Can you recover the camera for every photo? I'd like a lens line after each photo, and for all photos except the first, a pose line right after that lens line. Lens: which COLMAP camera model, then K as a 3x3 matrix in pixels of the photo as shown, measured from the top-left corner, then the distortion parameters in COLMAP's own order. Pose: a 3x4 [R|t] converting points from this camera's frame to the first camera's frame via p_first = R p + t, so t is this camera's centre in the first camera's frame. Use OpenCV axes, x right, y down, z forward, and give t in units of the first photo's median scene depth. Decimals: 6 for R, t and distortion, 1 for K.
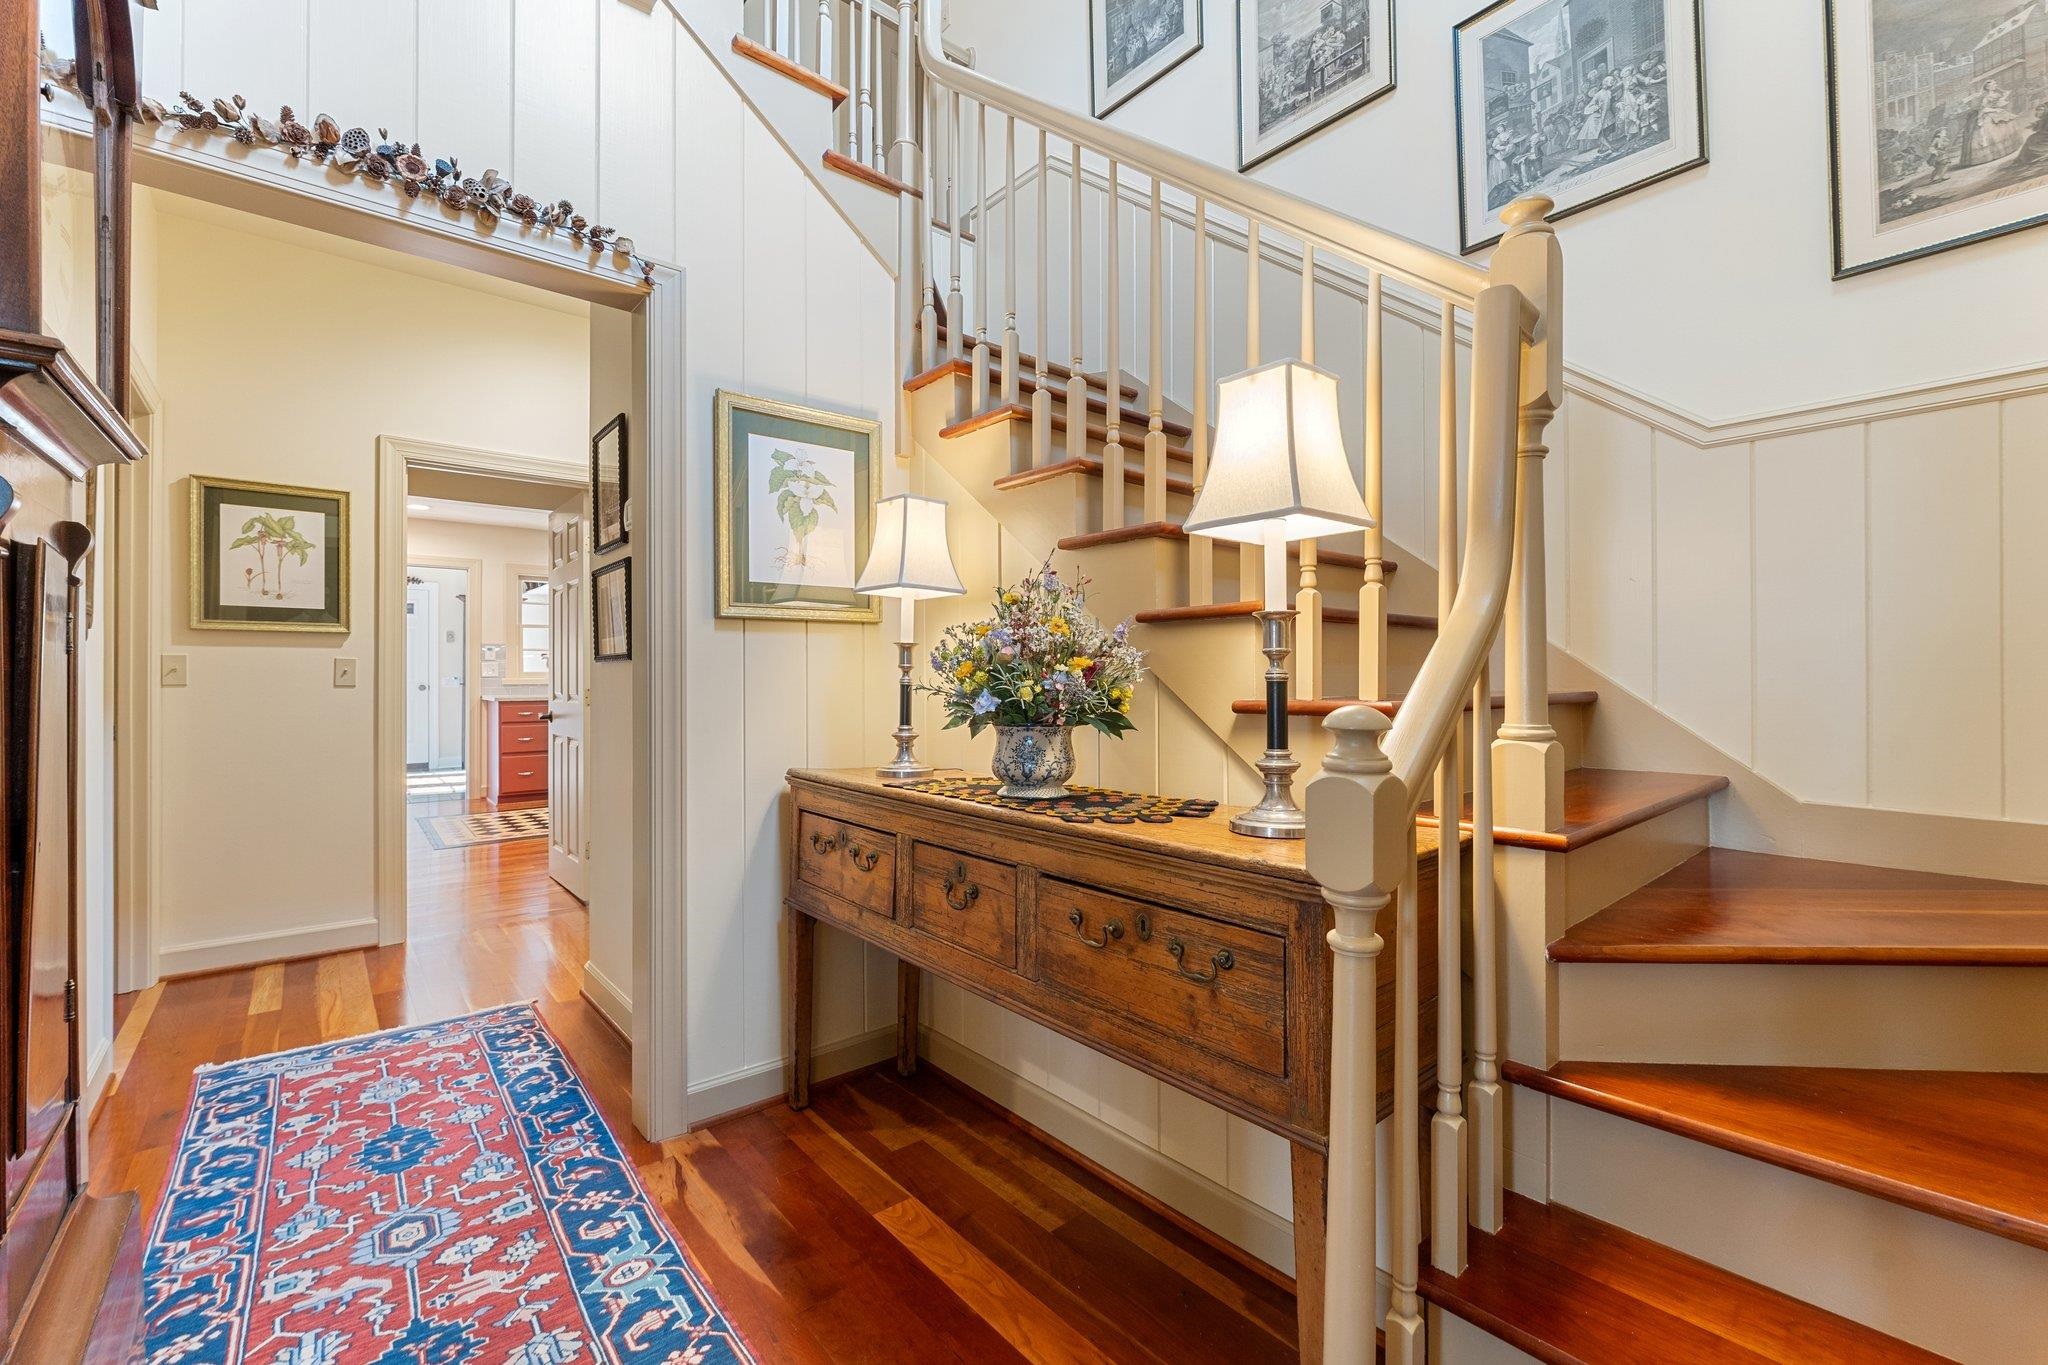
lens RADIAL K [[841.2, 0, 1027.7], [0, 841.2, 669.8], [0, 0, 1]] dist [-0.001482, -0.000466]
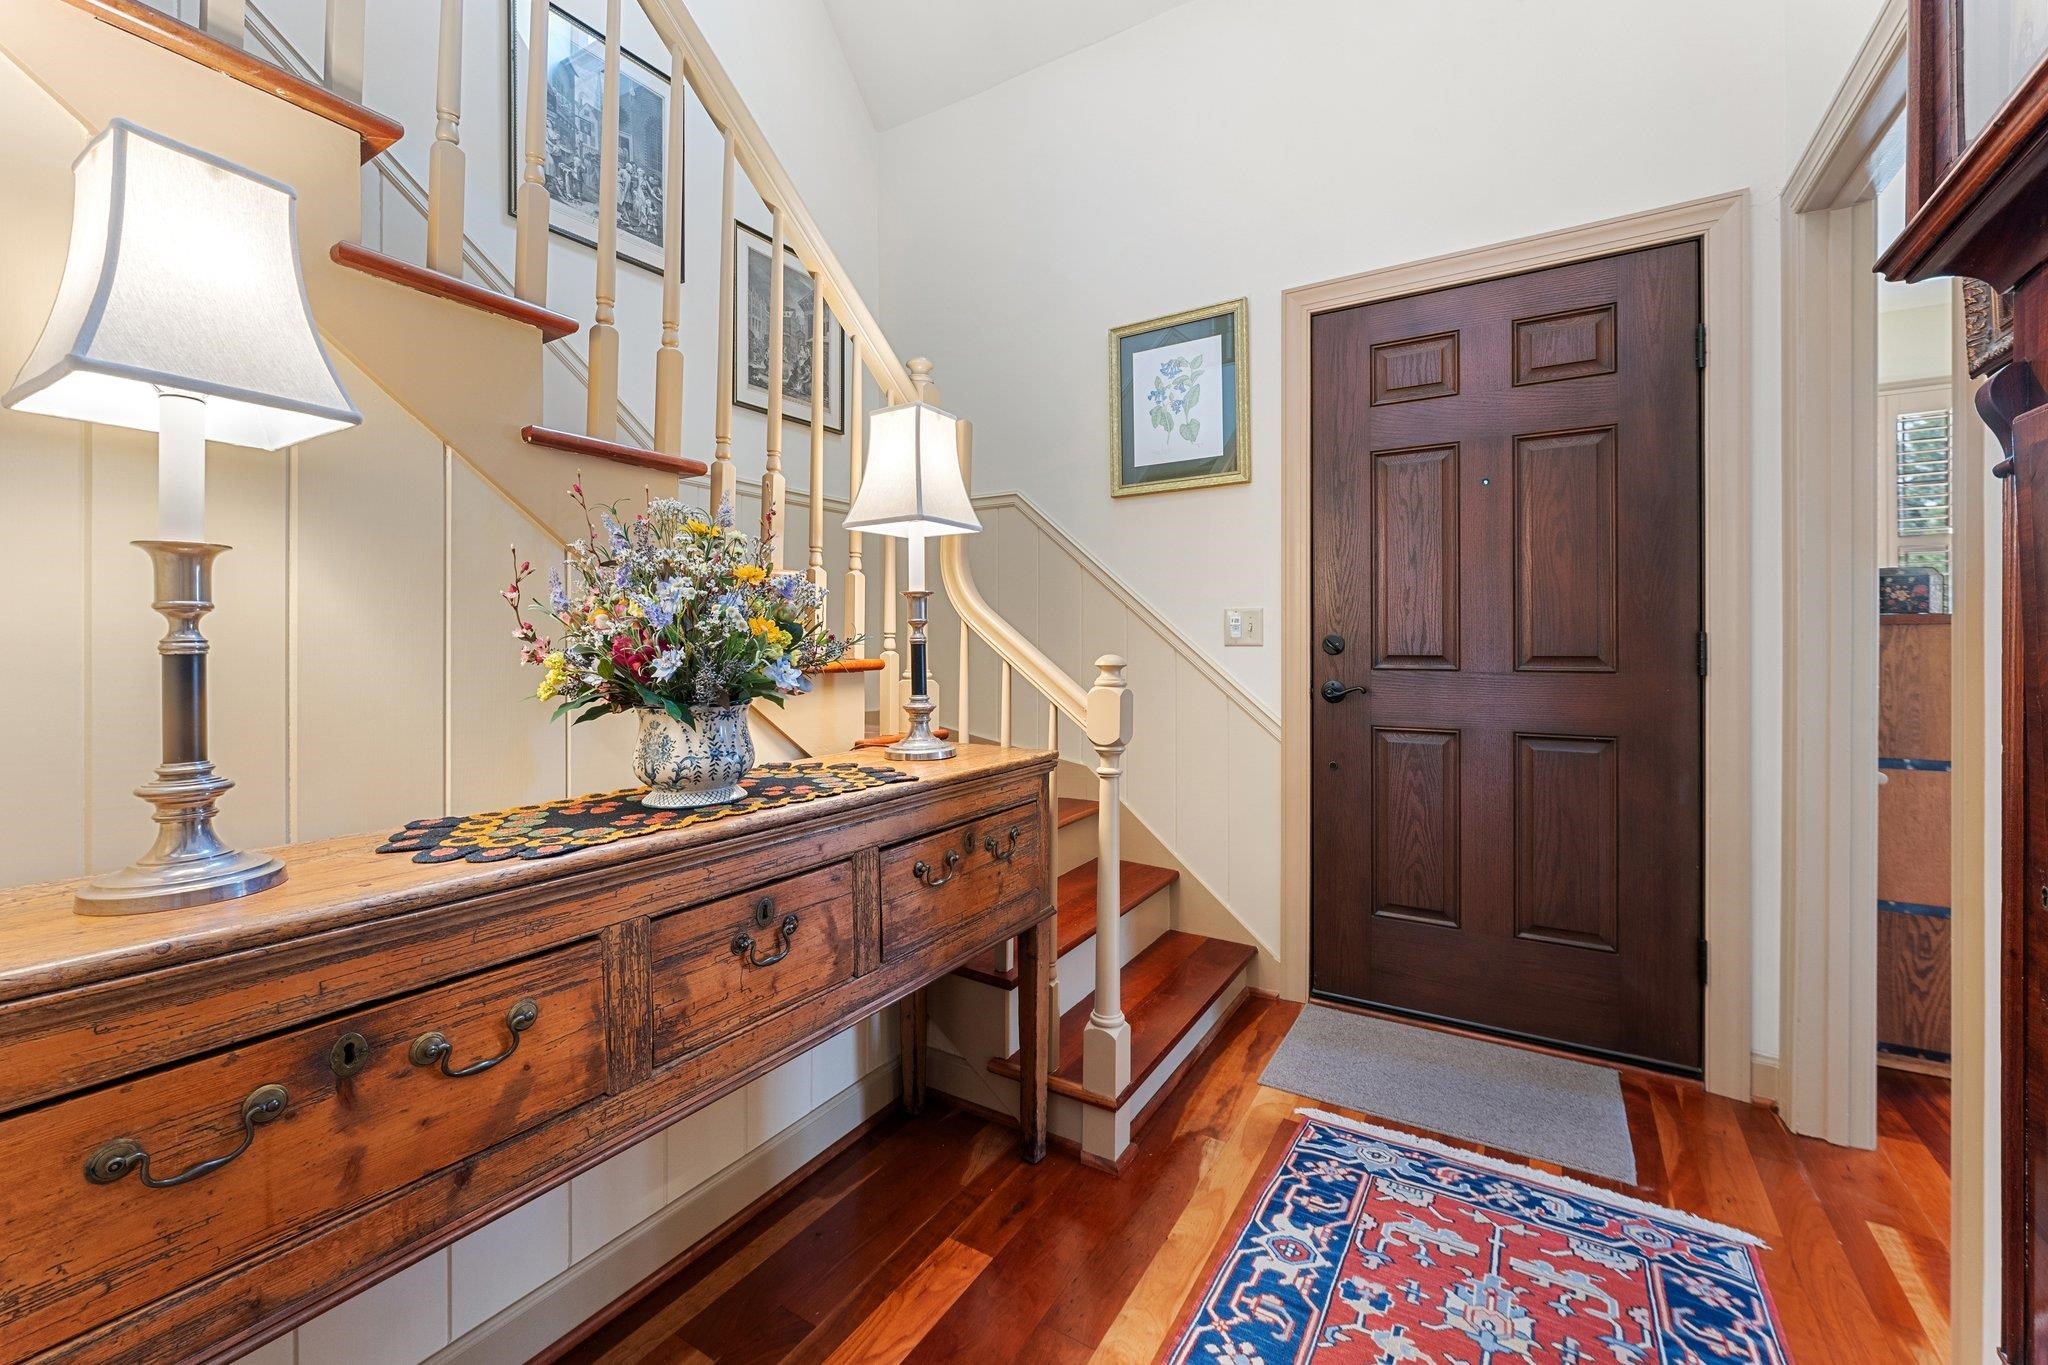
lens RADIAL K [[841.2, 0, 1026.8], [0, 841.2, 660.3], [0, 0, 1]] dist [-0.001482, -0.000466]
pose [[-0.300314, -0.005481, 0.953825, -0.918345], [0.002997, 0.999973, 0.006690, 0.027884], [-0.953836, 0.004868, -0.300290, 1.120570]]
